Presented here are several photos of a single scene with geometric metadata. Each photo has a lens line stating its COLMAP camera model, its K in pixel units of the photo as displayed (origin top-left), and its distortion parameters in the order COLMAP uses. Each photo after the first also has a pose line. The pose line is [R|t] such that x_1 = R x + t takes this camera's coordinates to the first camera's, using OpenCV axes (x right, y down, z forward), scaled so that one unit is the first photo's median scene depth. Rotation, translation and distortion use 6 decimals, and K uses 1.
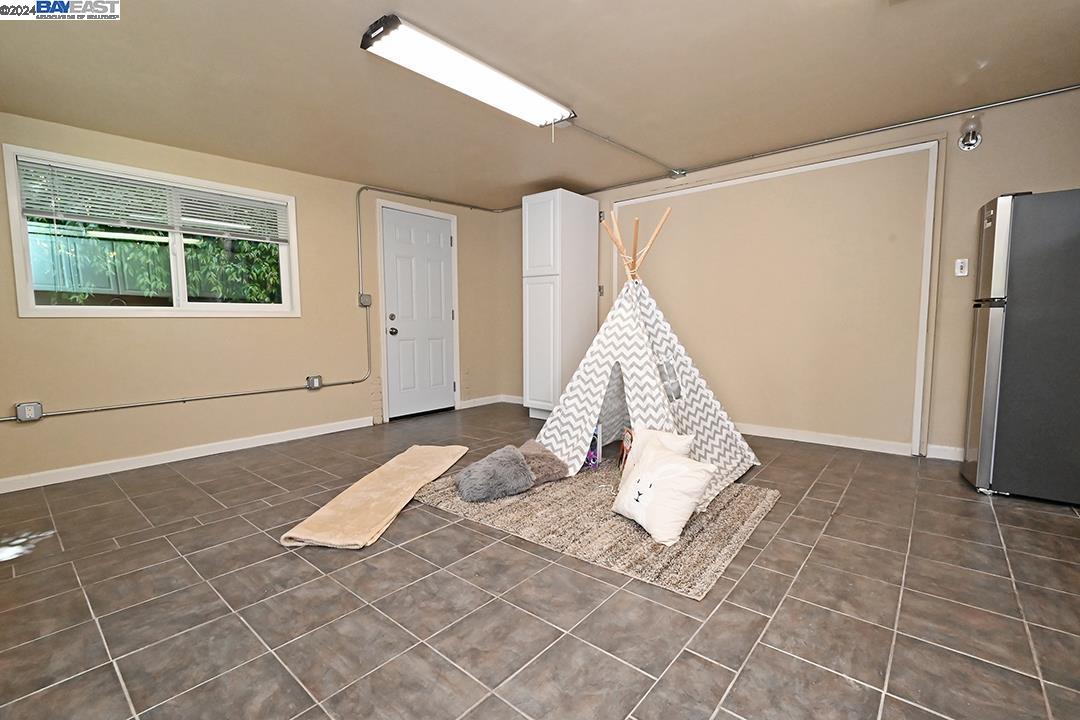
lens RADIAL K [[478.4, 0, 544.3], [0, 478.4, 359.2], [0, 0, 1]] dist [-0.002815, 0.000268]
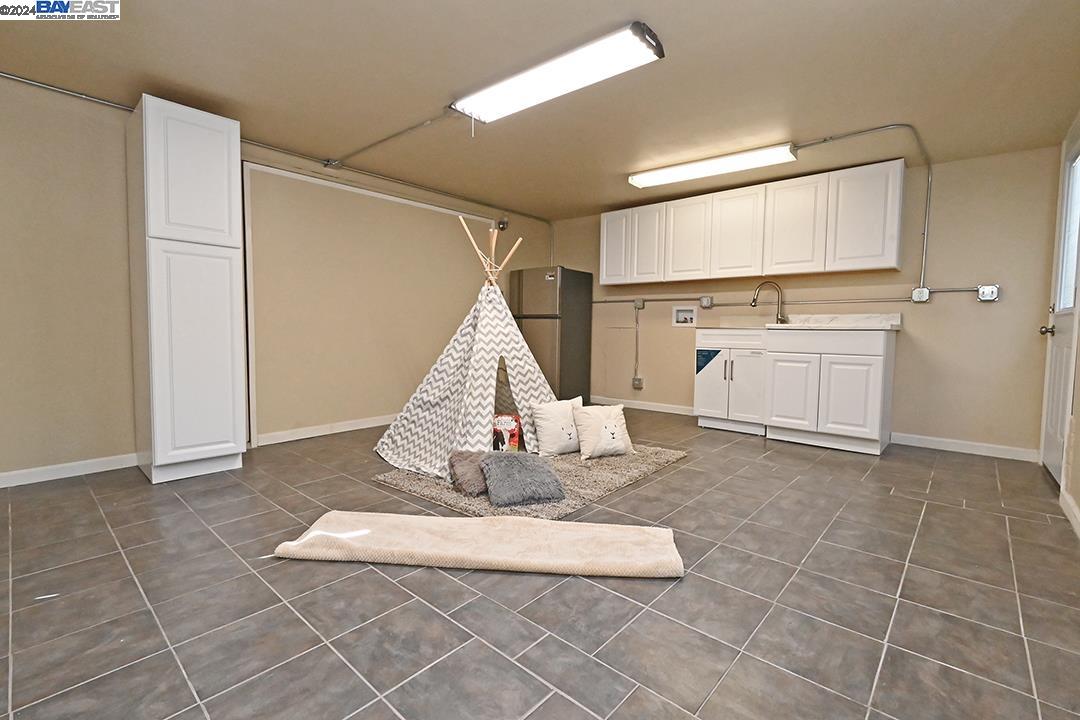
lens RADIAL K [[478.4, 0, 545.0], [0, 478.4, 361.0], [0, 0, 1]] dist [-0.002815, 0.000268]
pose [[0.024732, -0.060189, 0.997881, -1.394429], [0.069399, 0.995881, 0.058348, -0.060052], [-0.997282, 0.067809, 0.028807, 1.208192]]
